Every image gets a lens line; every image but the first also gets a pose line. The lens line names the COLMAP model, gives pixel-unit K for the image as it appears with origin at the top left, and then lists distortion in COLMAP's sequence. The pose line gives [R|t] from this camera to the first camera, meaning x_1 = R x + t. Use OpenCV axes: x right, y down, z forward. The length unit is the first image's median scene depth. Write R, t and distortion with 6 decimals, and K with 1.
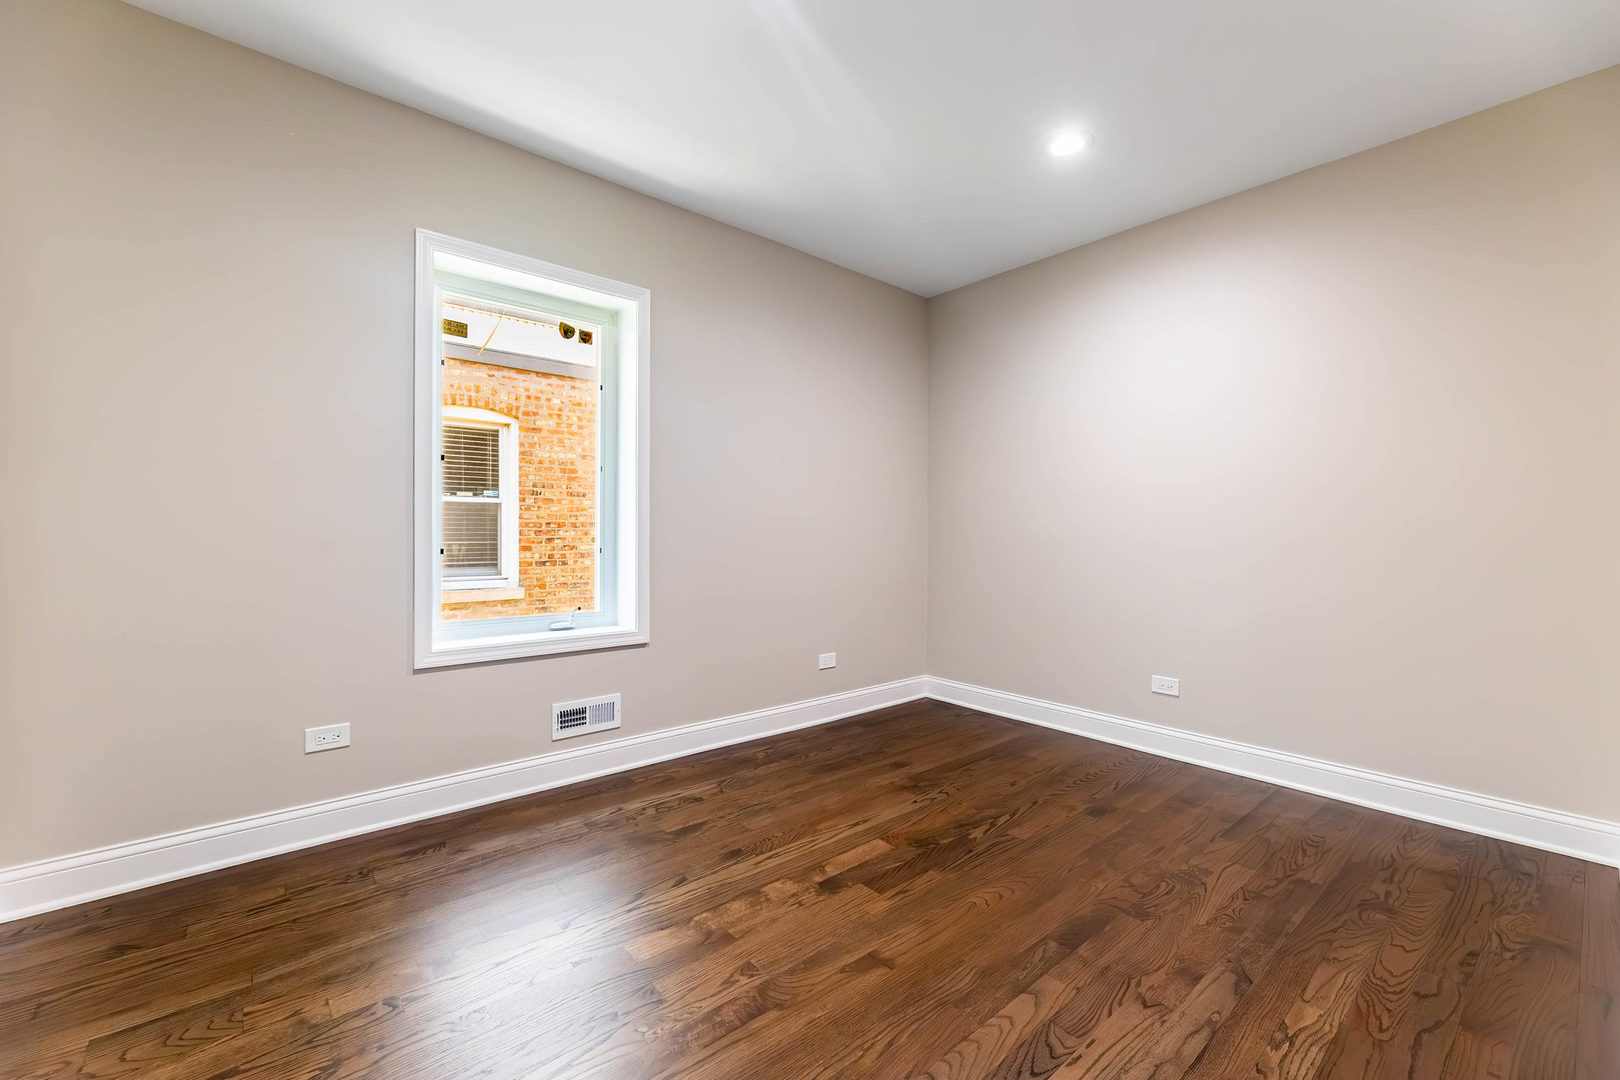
lens RADIAL K [[653.4, 0, 804.2], [0, 653.4, 535.6], [0, 0, 1]] dist [-0.013846, -0.000071]
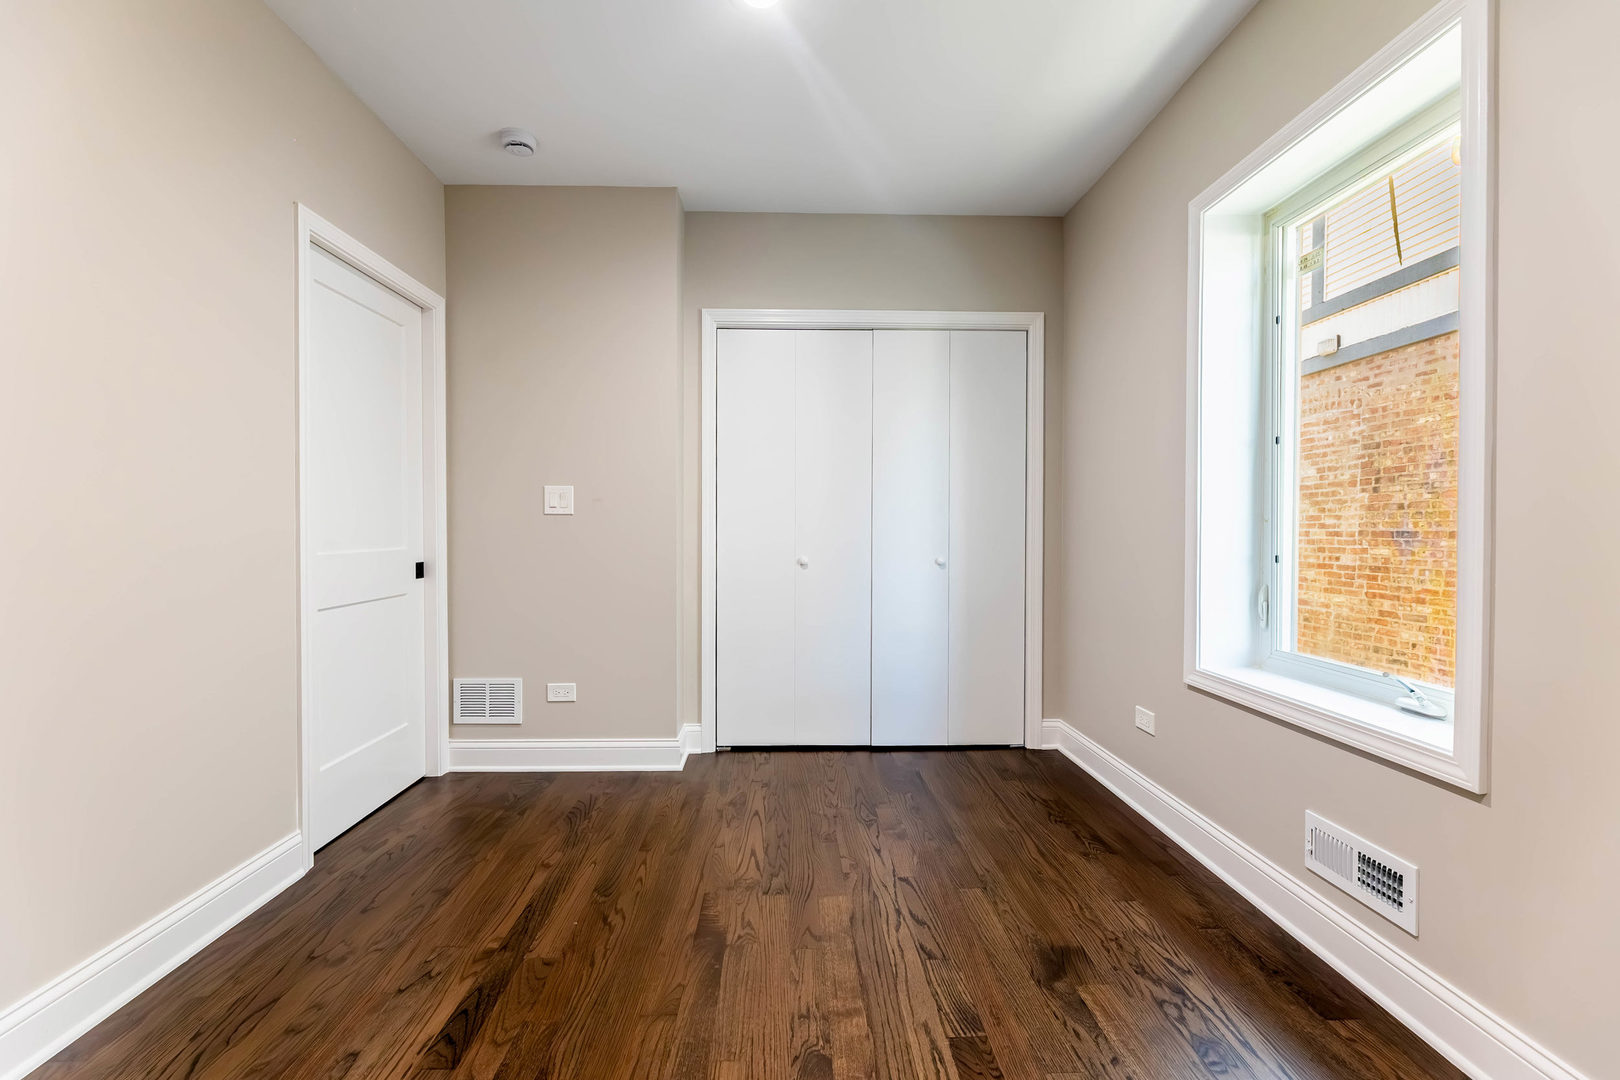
lens RADIAL K [[653.4, 0, 801.7], [0, 653.4, 533.6], [0, 0, 1]] dist [-0.013846, -0.000071]
pose [[-0.623110, -0.002306, -0.782131, 0.562500], [-0.012724, 0.999893, 0.007190, -0.007350], [0.782030, 0.014432, -0.623073, 1.388875]]
